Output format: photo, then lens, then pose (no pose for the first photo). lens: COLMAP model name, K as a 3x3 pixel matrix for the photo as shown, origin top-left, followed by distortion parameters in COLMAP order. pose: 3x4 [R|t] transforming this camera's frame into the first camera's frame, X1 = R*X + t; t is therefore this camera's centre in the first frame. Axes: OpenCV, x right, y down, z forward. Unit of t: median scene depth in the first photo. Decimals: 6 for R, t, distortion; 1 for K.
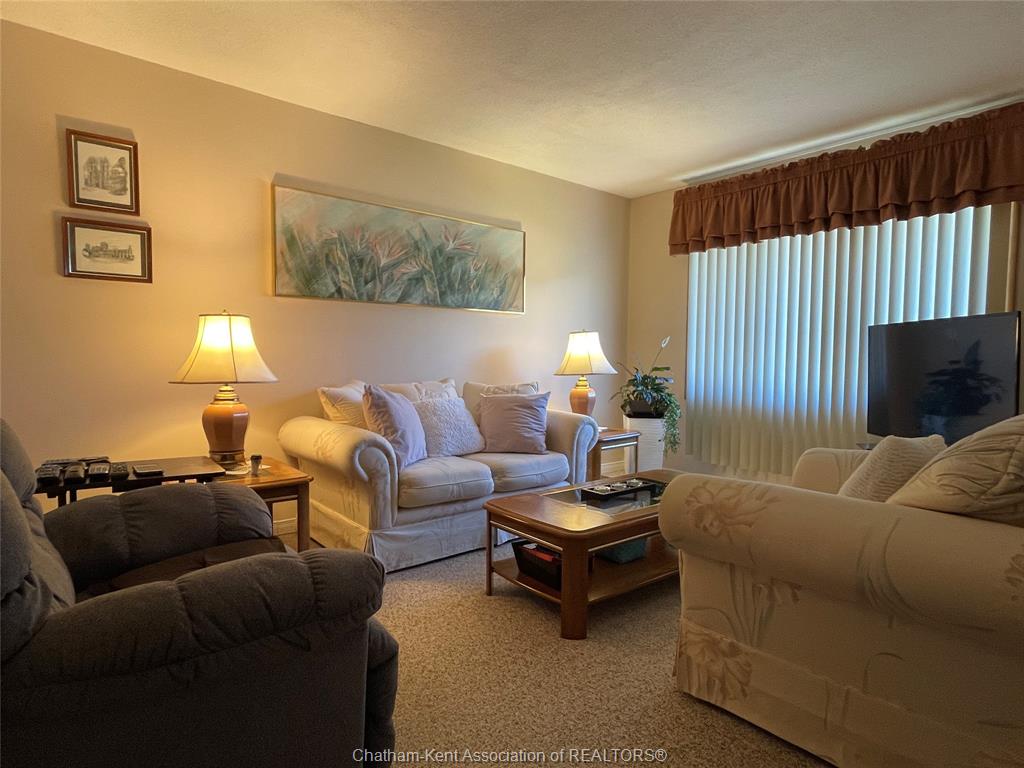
lens RADIAL K [[577.4, 0, 515.4], [0, 577.4, 387.9], [0, 0, 1]] dist [-0.000531, -0.005822]
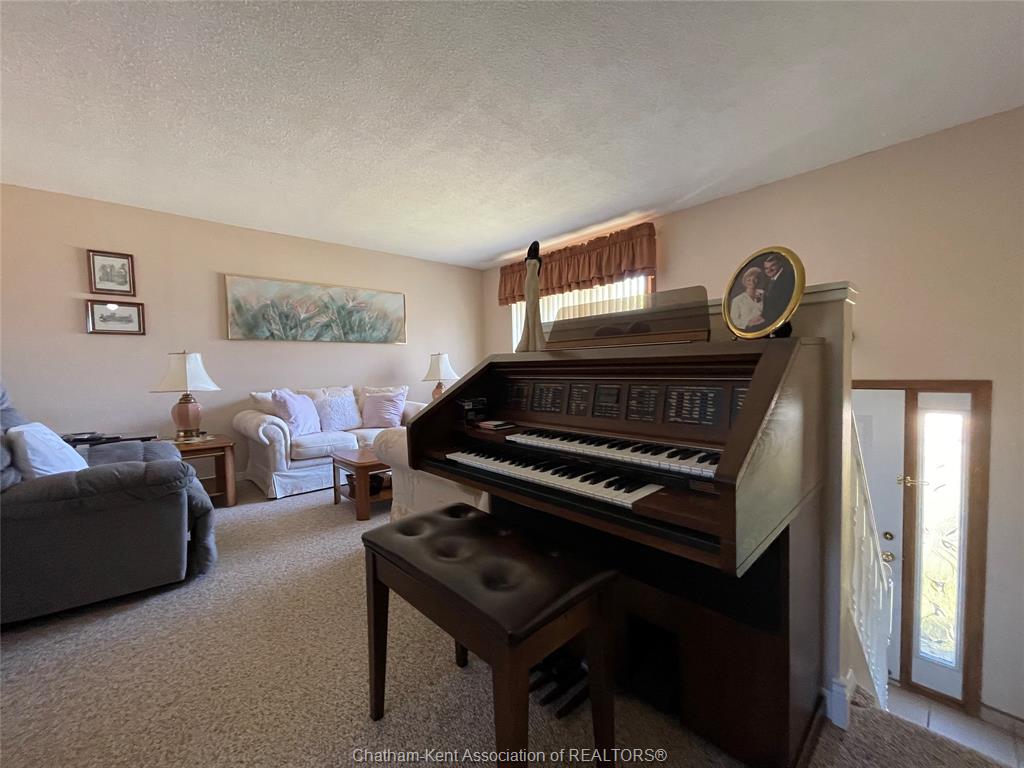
lens RADIAL K [[413.1, 0, 508.0], [0, 413.1, 385.2], [0, 0, 1]] dist [-0.003531, 0.000158]
pose [[0.998377, -0.031434, 0.047486, 0.316091], [0.032014, 0.999421, -0.011517, 0.013172], [-0.047097, 0.013018, 0.998805, -0.225860]]
